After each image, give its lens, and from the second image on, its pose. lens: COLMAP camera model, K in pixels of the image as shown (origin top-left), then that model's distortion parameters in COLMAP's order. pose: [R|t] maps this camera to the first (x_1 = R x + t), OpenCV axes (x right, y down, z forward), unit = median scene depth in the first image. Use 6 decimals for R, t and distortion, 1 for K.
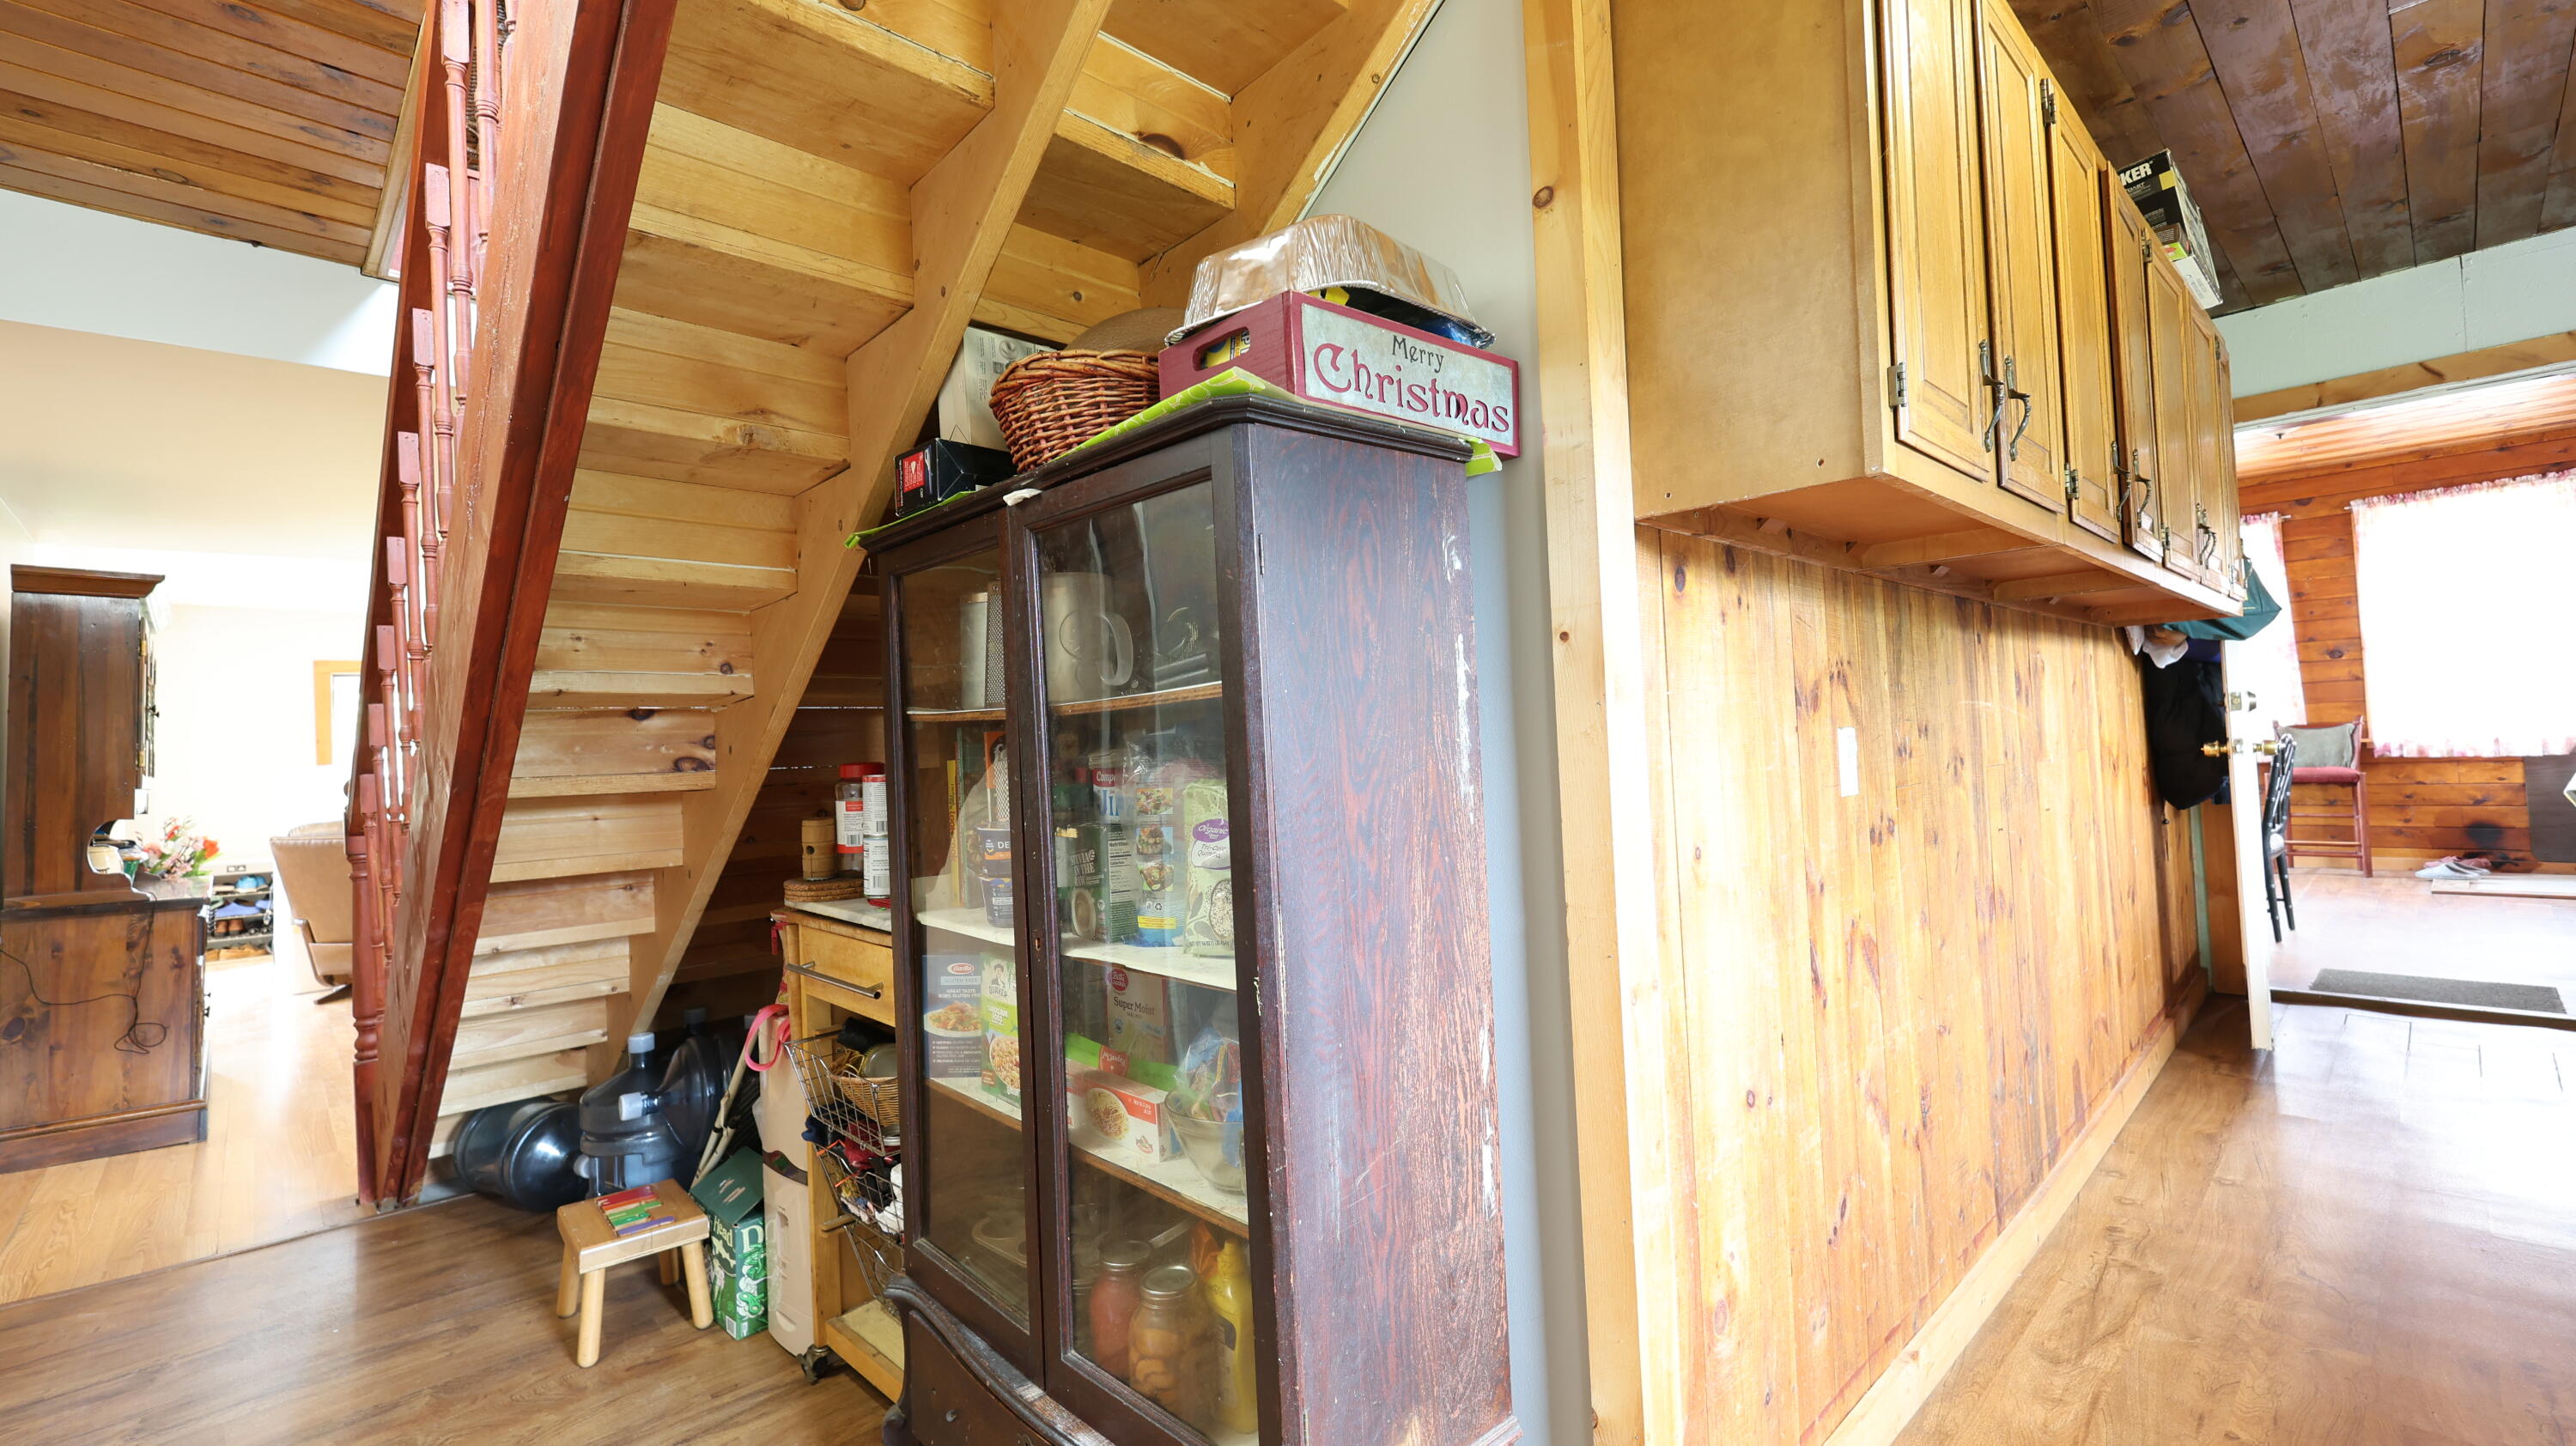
lens RADIAL K [[1105.3, 0, 1287.8], [0, 1105.3, 714.0], [0, 0, 1]] dist [-0.001890, -0.000112]
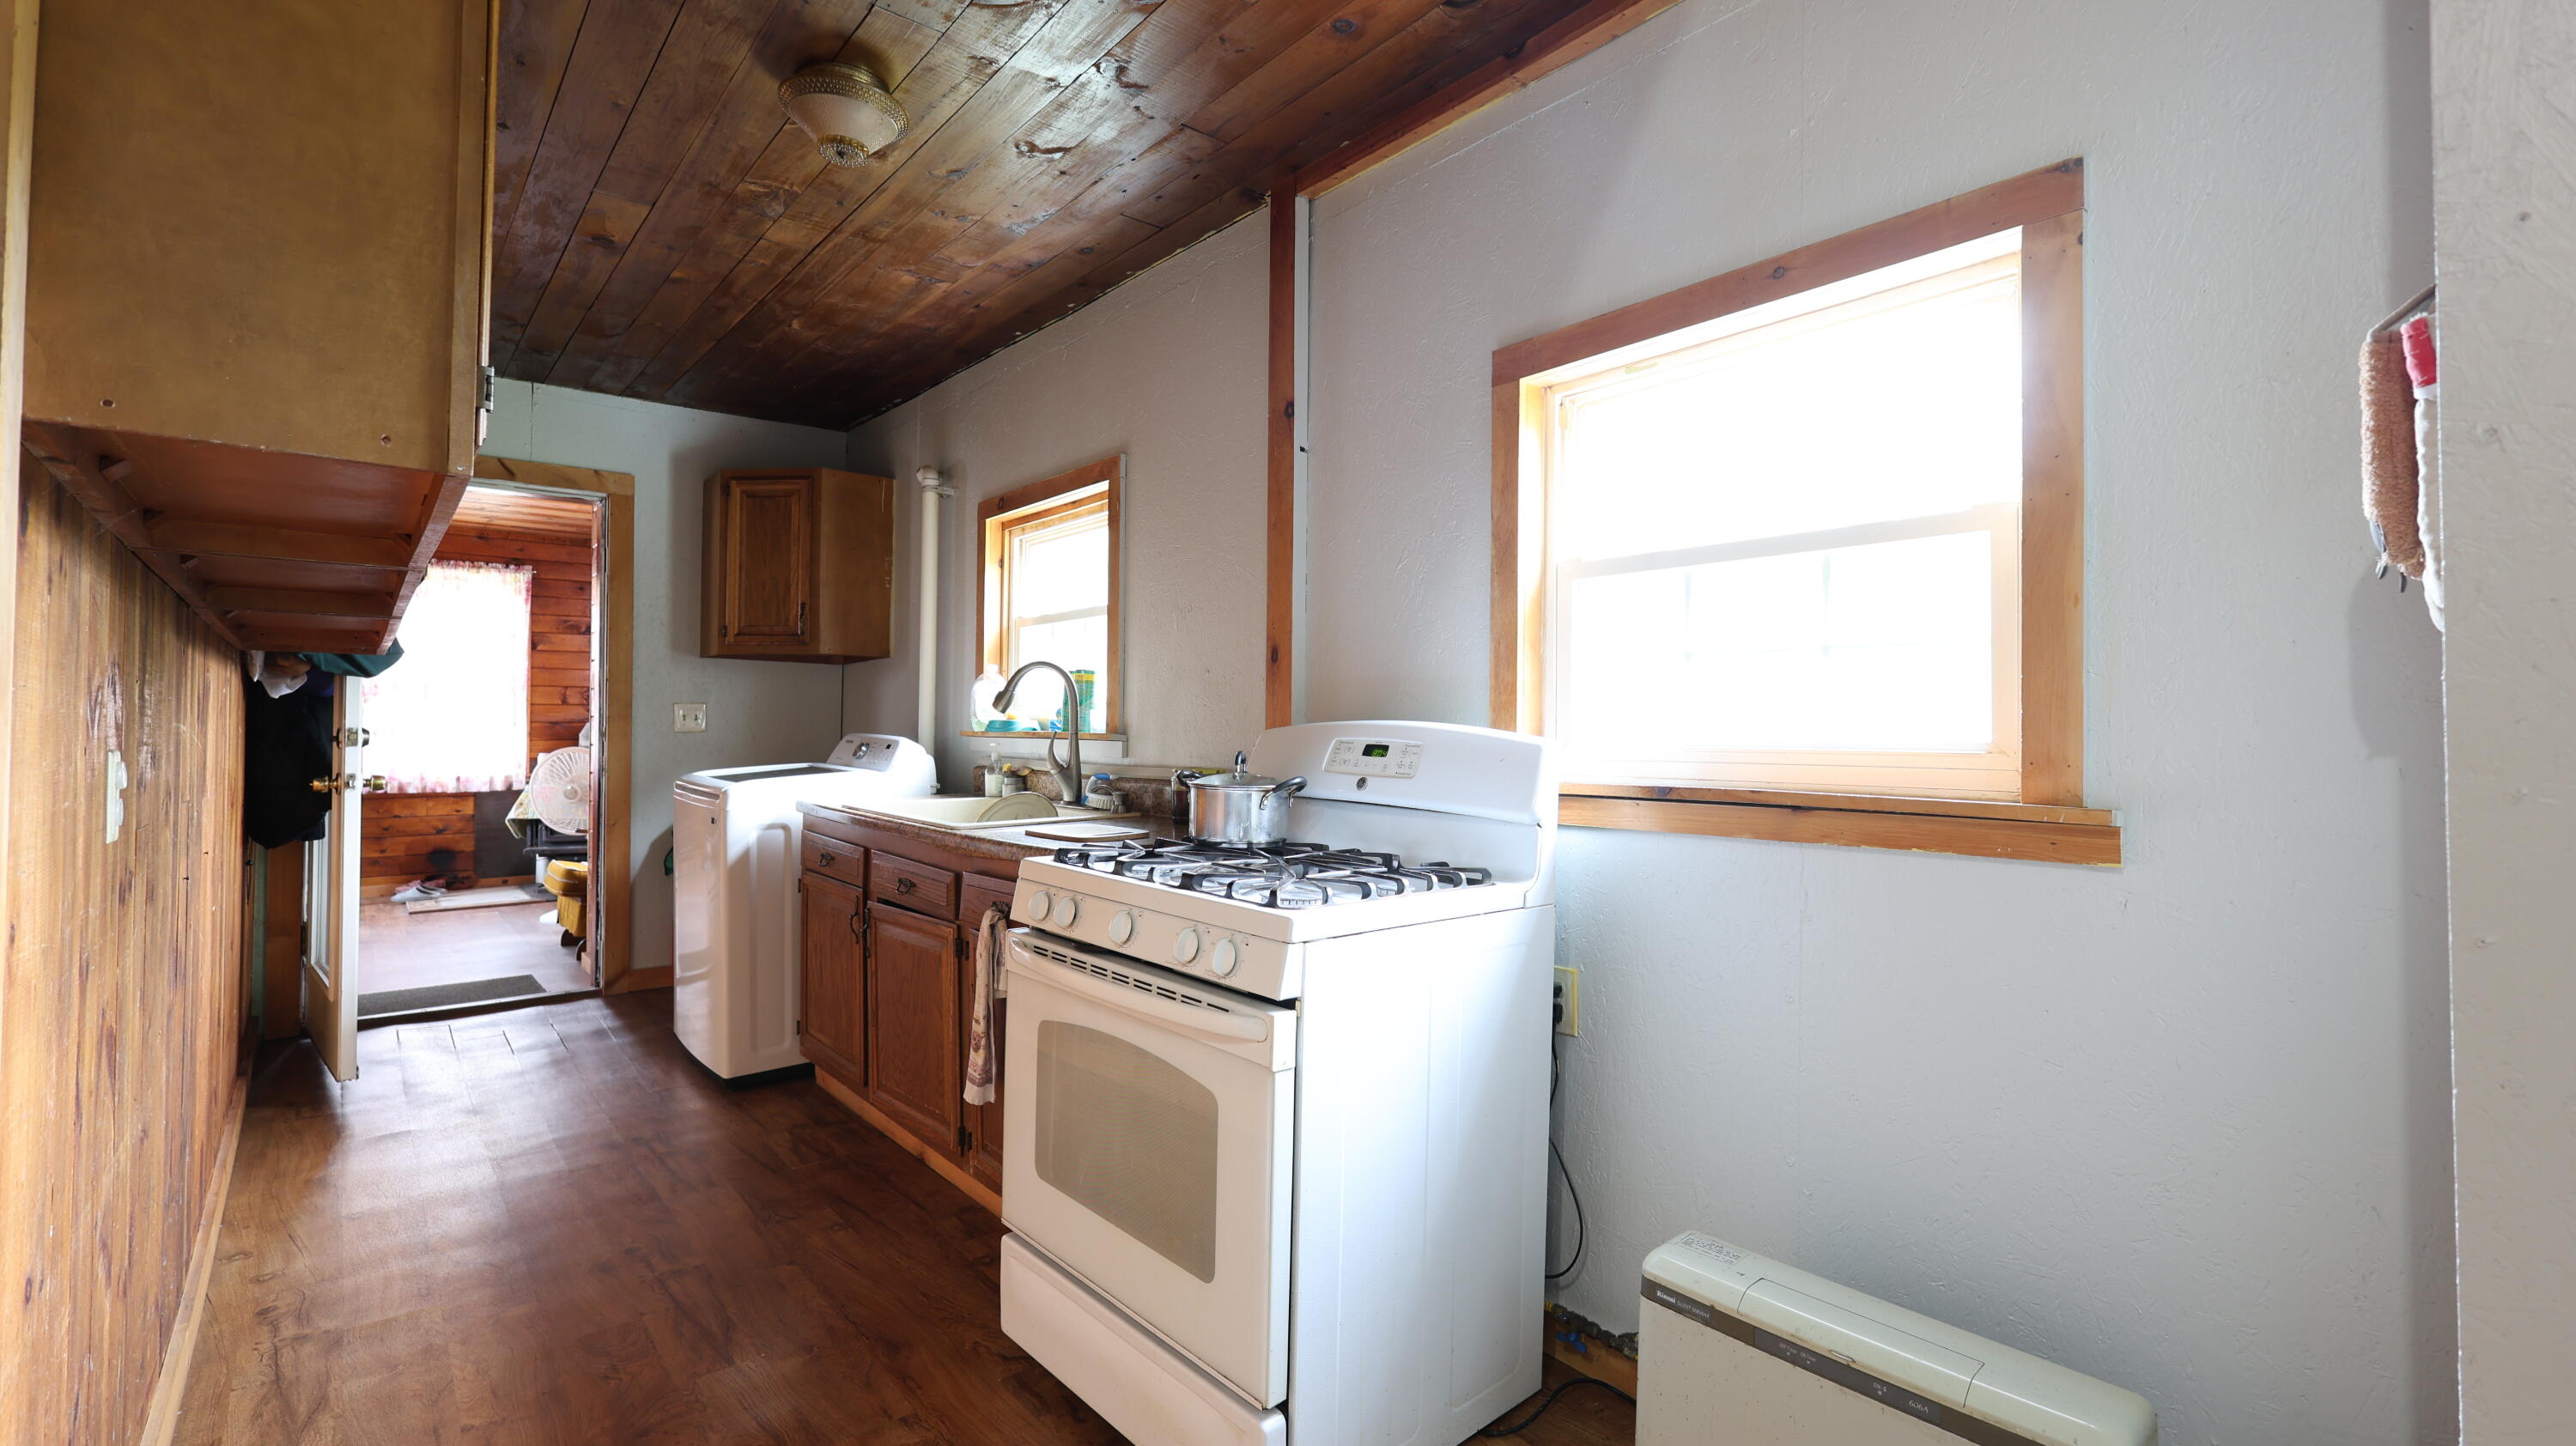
lens RADIAL K [[1106.4, 0, 1292.9], [0, 1106.4, 709.5], [0, 0, 1]] dist [-0.001480, 0.000338]
pose [[0.054610, 0.066983, 0.996258, -0.051010], [-0.027959, 0.997459, -0.065532, 0.002787], [-0.998116, -0.024275, 0.056344, 0.039947]]
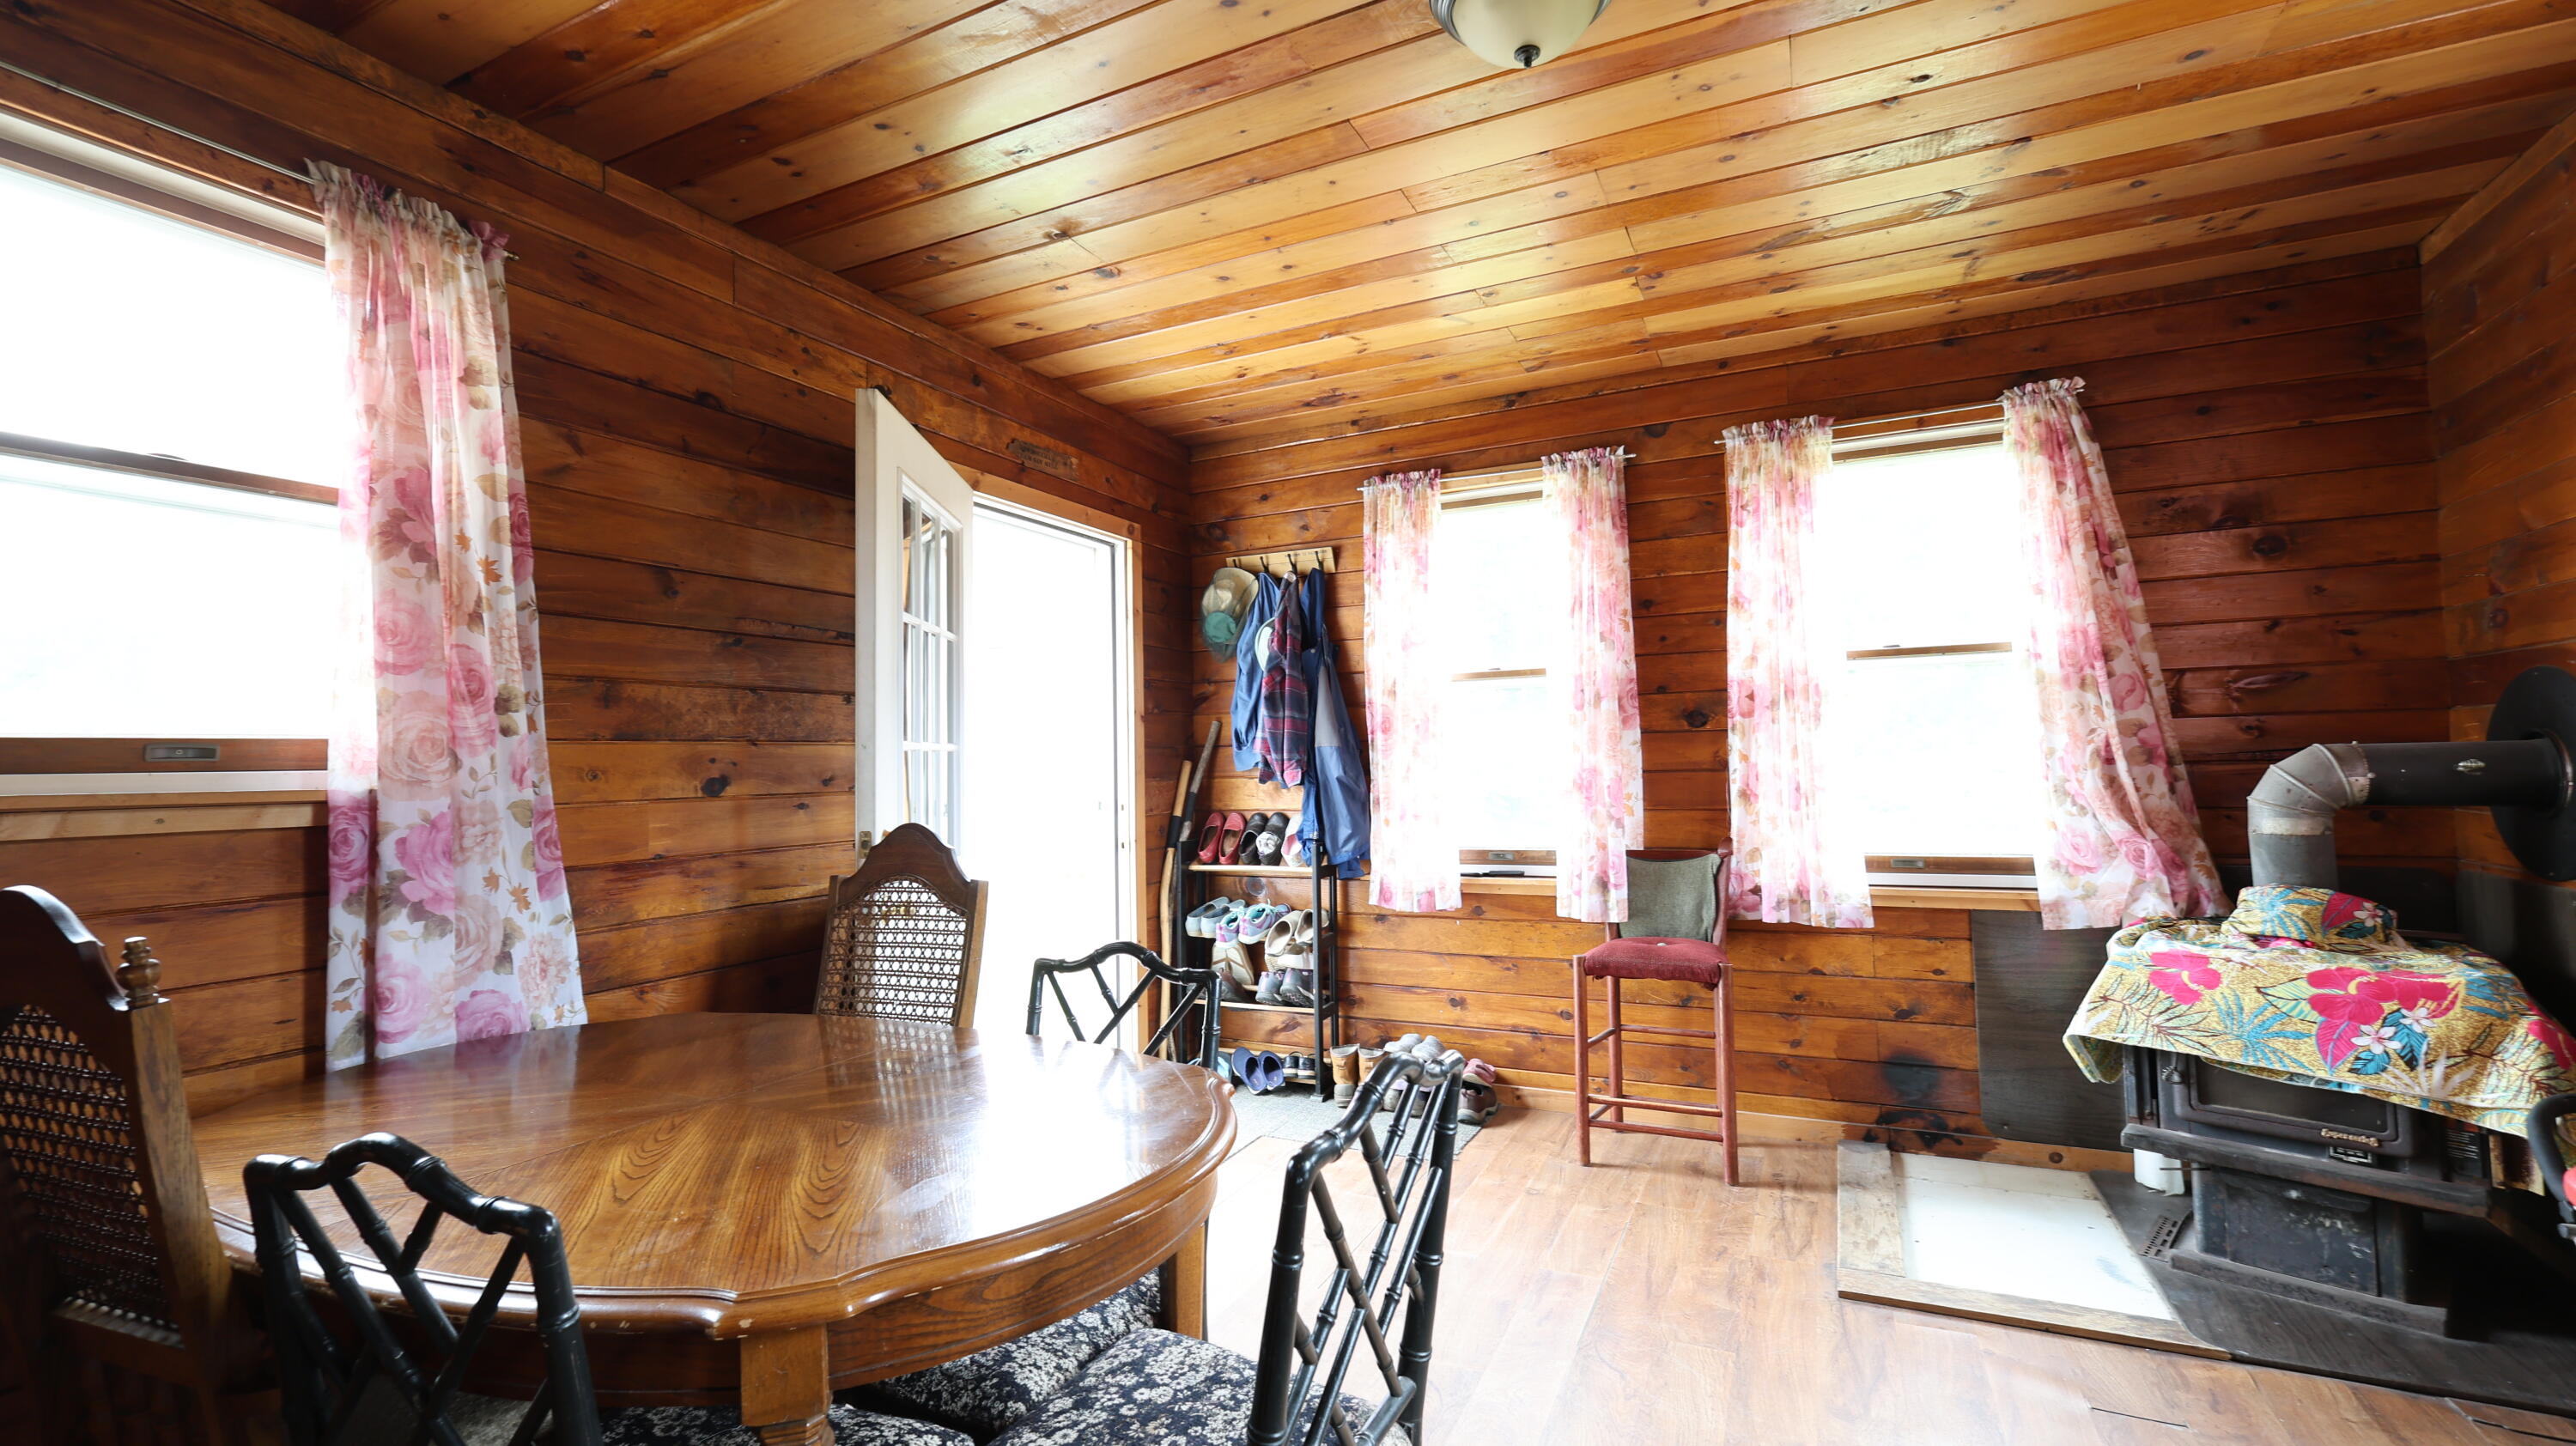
lens RADIAL K [[1106.4, 0, 1292.9], [0, 1106.4, 709.5], [0, 0, 1]] dist [-0.001480, 0.000338]
pose [[0.932659, 0.044388, 0.358019, 0.688325], [-0.033095, 0.998744, -0.037611, -0.038587], [-0.359239, 0.023230, 0.932956, 0.682898]]
